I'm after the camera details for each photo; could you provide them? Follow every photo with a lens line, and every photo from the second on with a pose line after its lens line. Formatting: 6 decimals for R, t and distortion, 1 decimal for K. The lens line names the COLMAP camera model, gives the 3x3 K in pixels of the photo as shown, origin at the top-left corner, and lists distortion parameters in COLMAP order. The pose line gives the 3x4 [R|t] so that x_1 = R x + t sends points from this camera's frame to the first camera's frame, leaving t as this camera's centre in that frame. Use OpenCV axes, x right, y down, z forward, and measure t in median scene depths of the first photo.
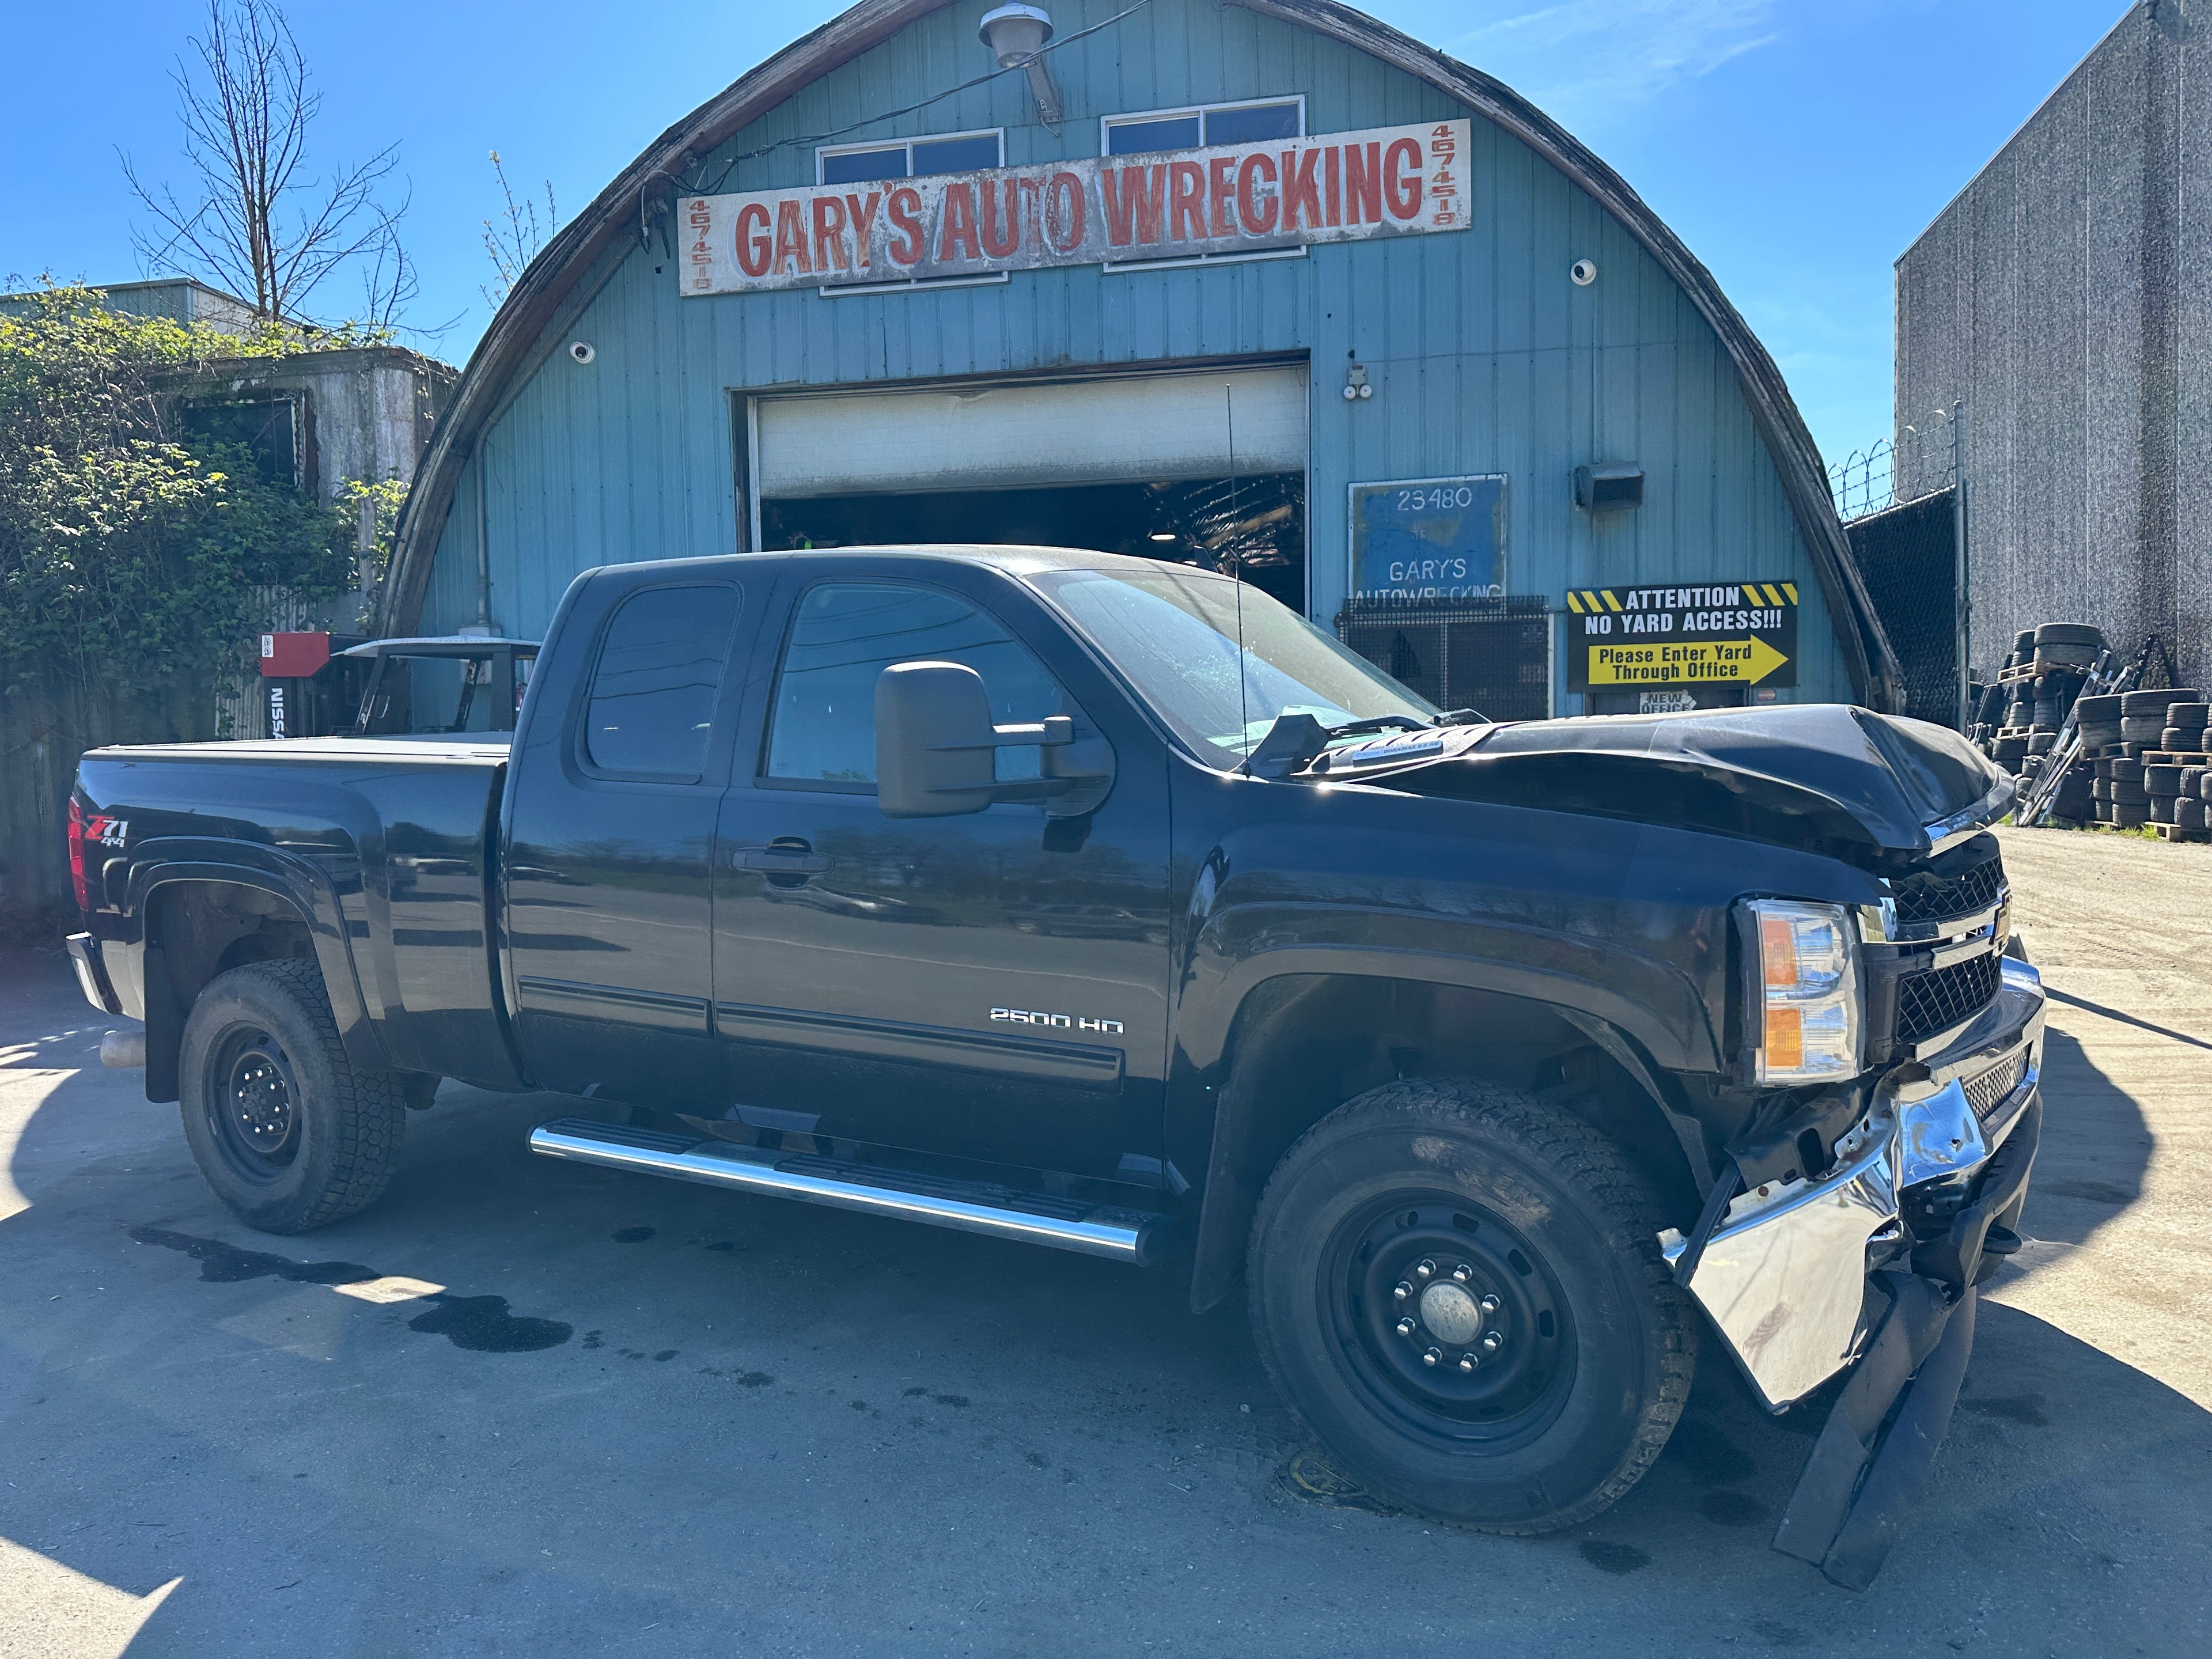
lens RADIAL K [[1546.0, 0, 1111.7], [0, 1546.0, 819.7], [0, 0, 1]] dist [0.035786, -0.044511]
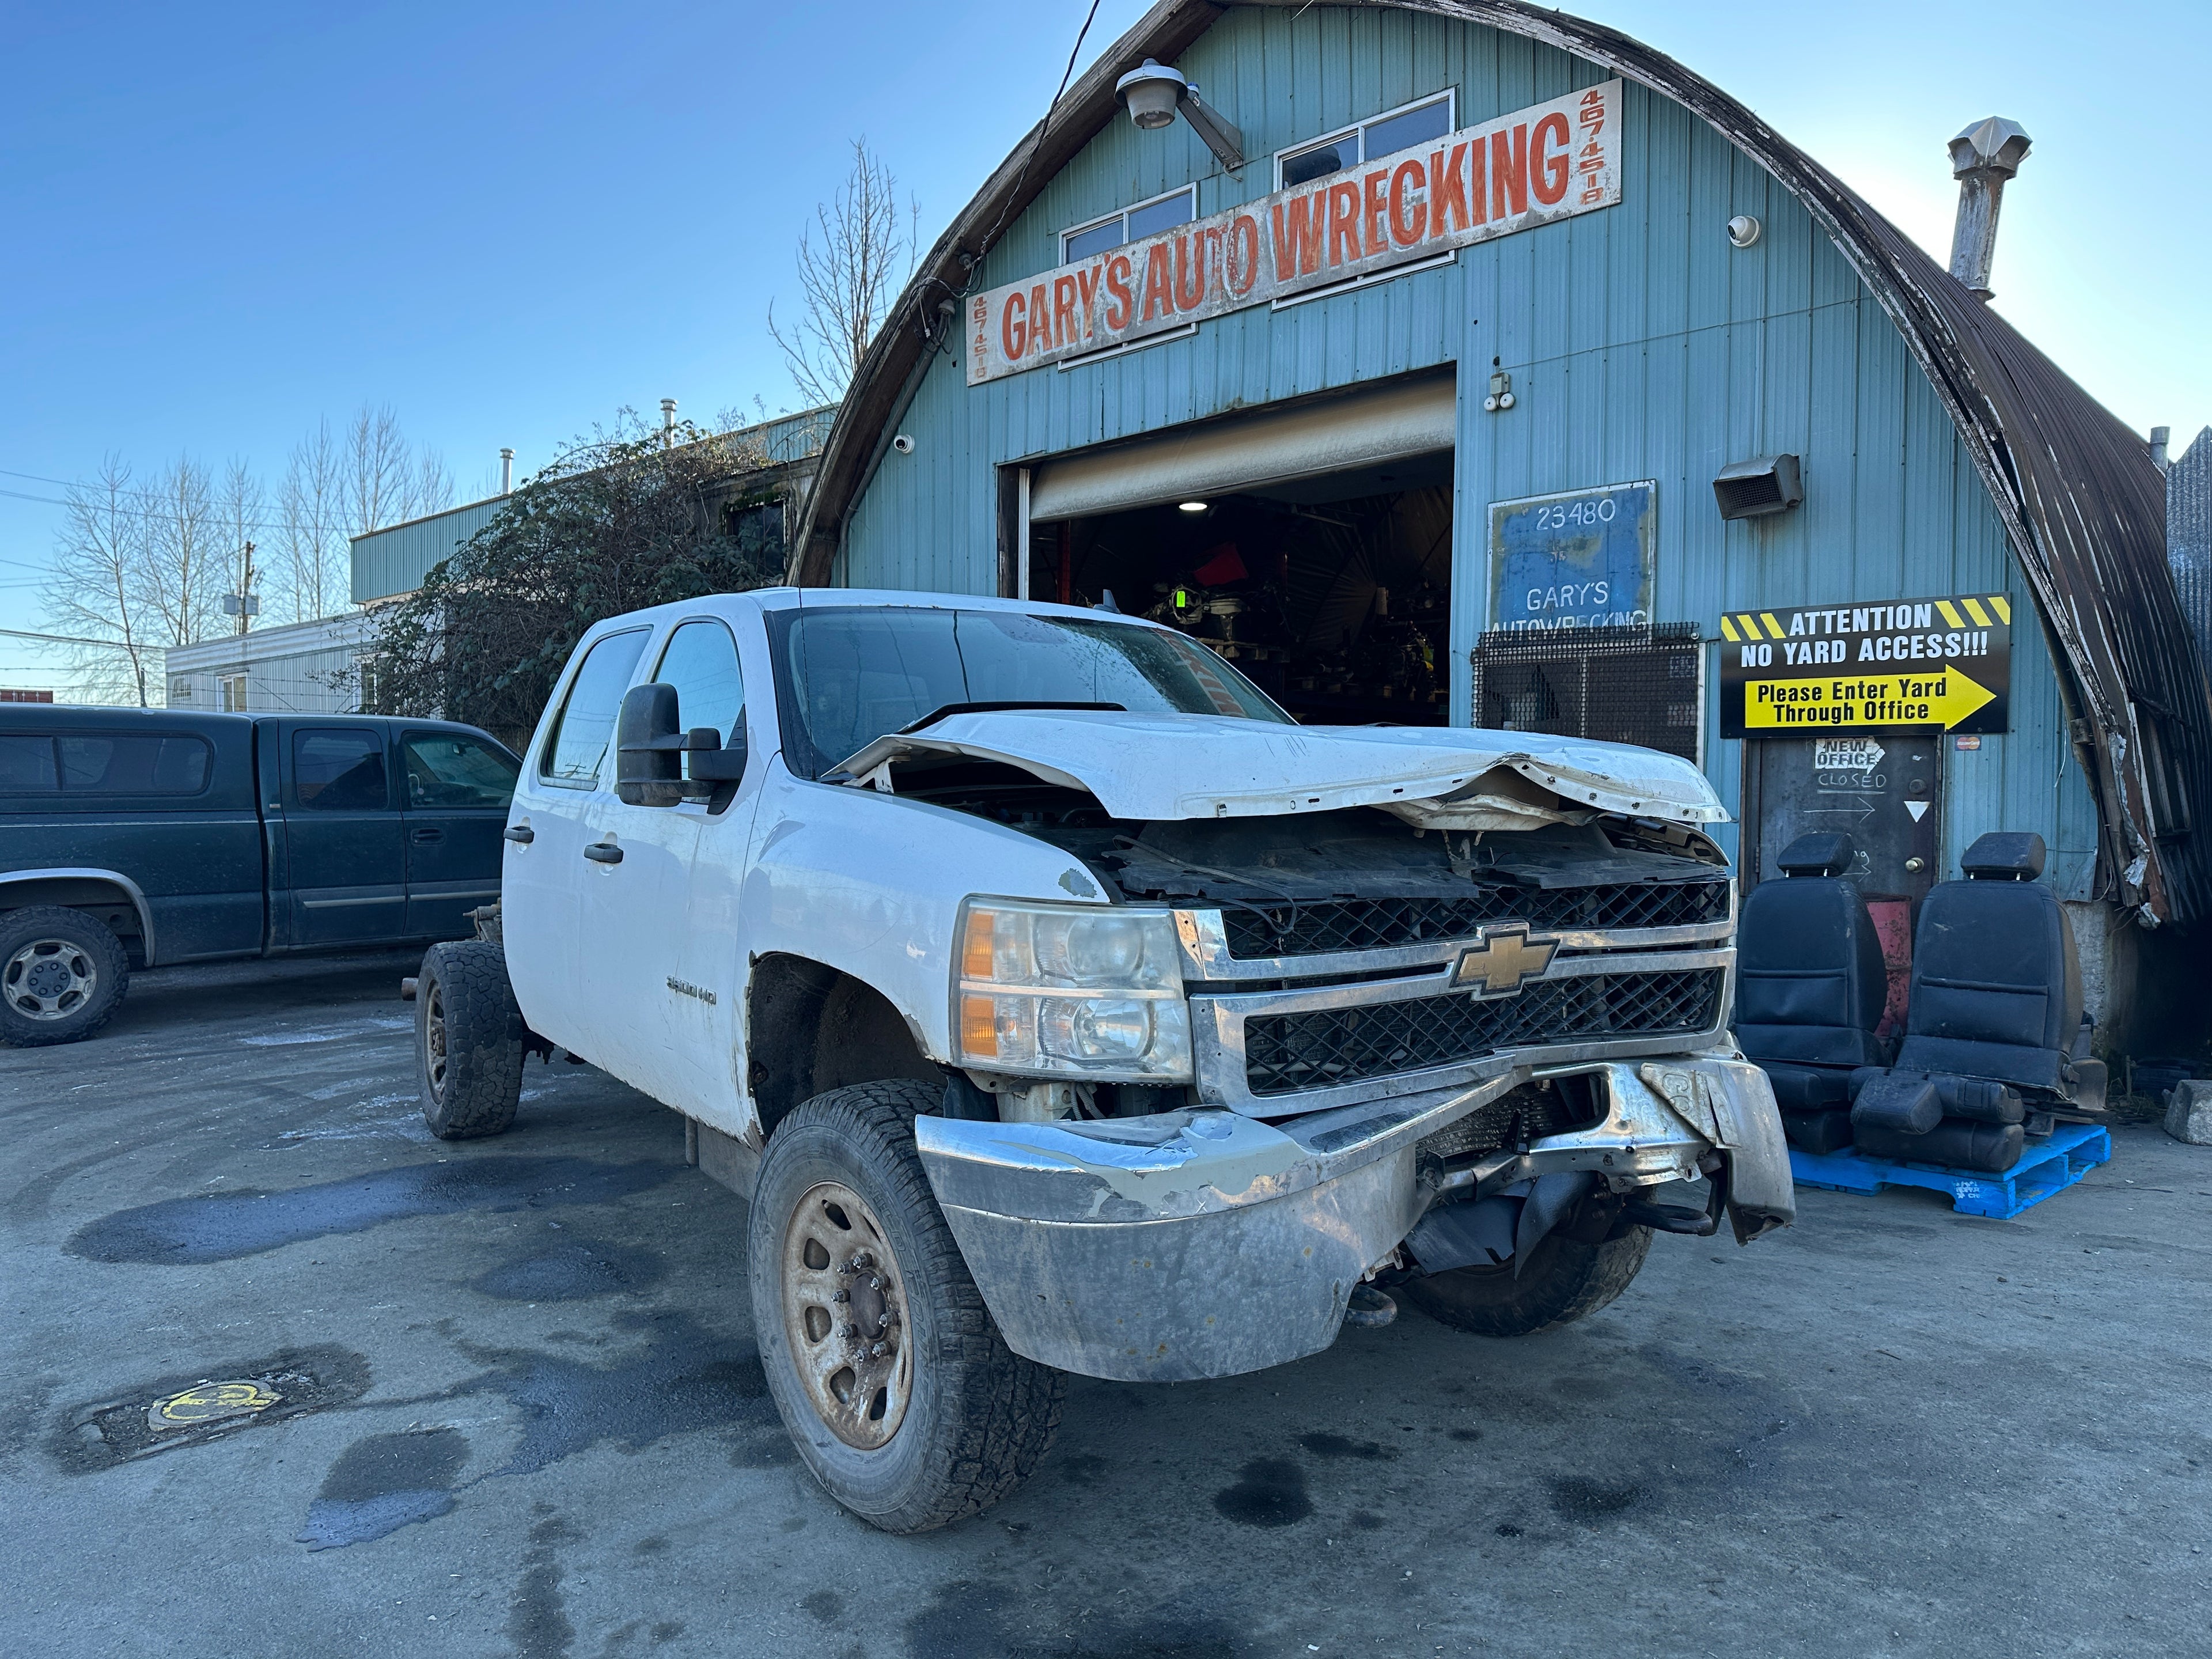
lens RADIAL K [[1546.0, 0, 1091.0], [0, 1546.0, 846.6], [0, 0, 1]] dist [0.035786, -0.044511]
pose [[0.839422, 0.041972, -0.541857, 0.458357], [-0.045099, 0.998954, 0.007513, -0.014643], [0.541606, 0.018131, 0.840437, 0.117158]]
